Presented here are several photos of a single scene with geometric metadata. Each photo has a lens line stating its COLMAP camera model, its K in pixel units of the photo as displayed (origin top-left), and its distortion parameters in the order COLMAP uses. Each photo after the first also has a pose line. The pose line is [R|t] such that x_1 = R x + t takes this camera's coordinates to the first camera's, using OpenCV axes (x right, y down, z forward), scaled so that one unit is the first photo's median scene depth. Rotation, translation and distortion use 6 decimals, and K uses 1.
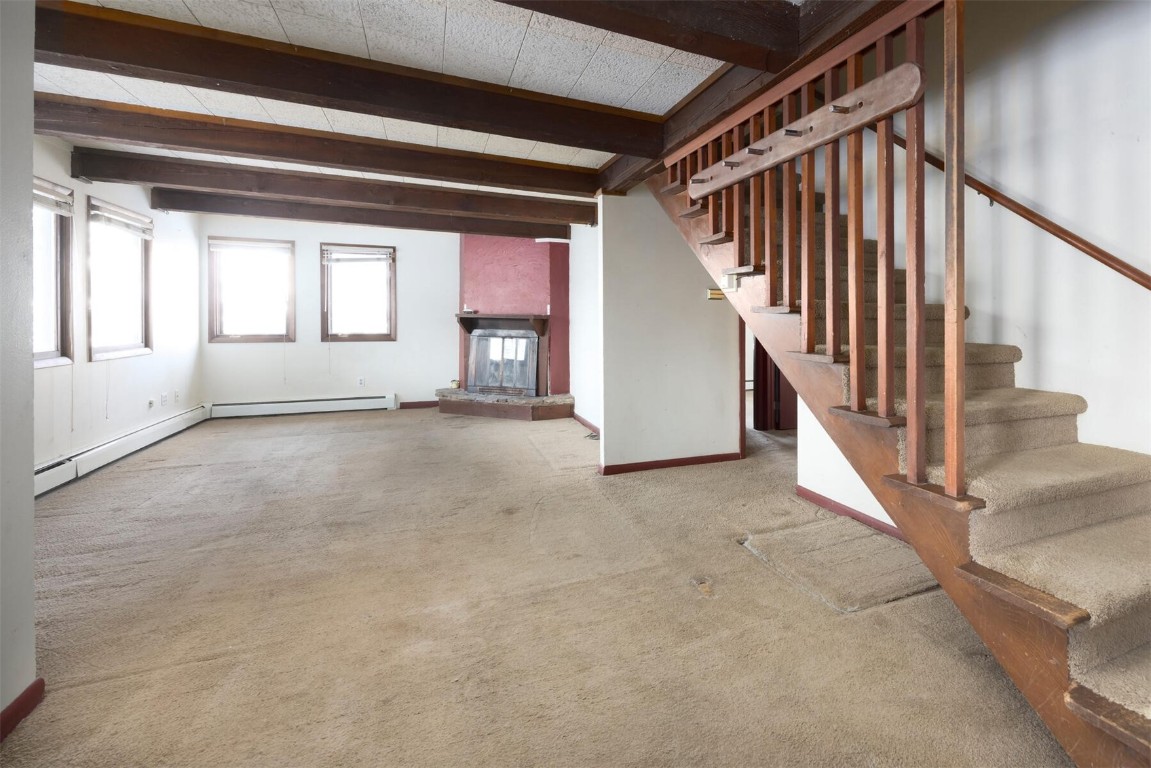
lens RADIAL K [[502.1, 0, 615.5], [0, 502.1, 337.1], [0, 0, 1]] dist [-0.000814, 0.000007]
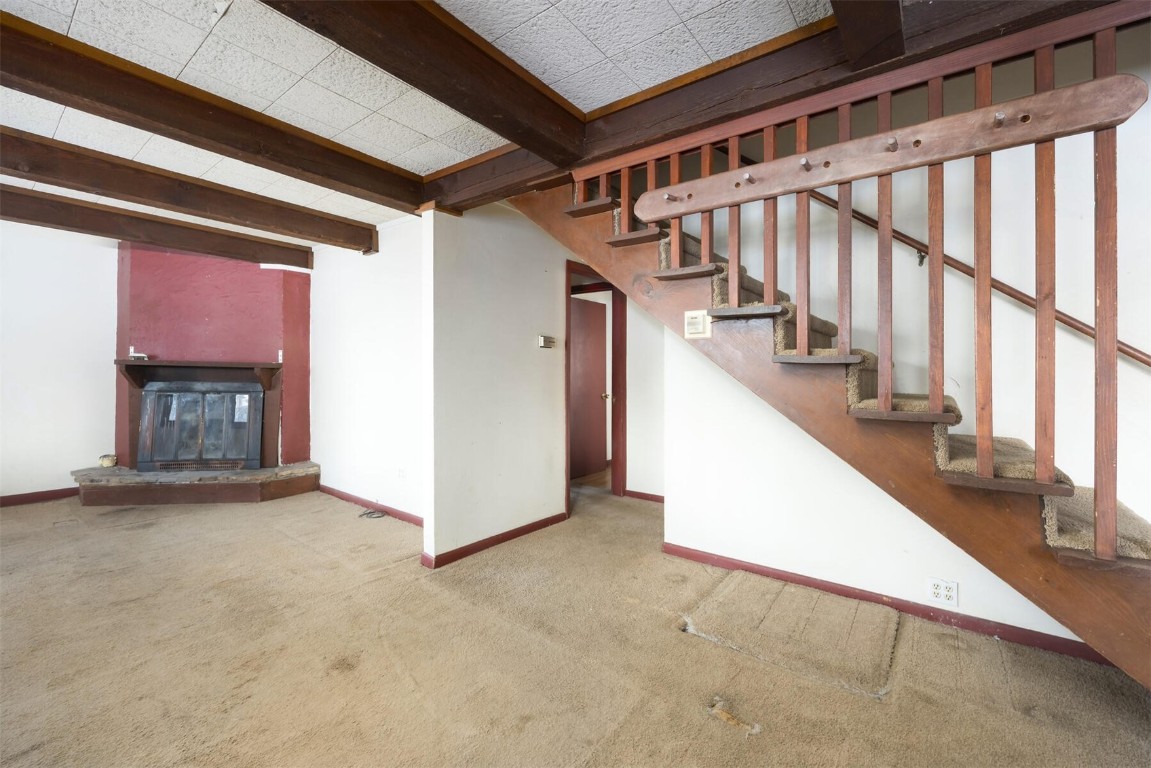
lens RADIAL K [[473.3, 0, 575.5], [0, 473.3, 384.0], [0, 0, 1]] dist [-0.002476, -0.000302]
pose [[0.863949, -0.008265, 0.503511, -0.165935], [0.011043, 0.999936, -0.002535, -0.006525], [-0.503458, 0.007750, 0.863985, 0.203803]]
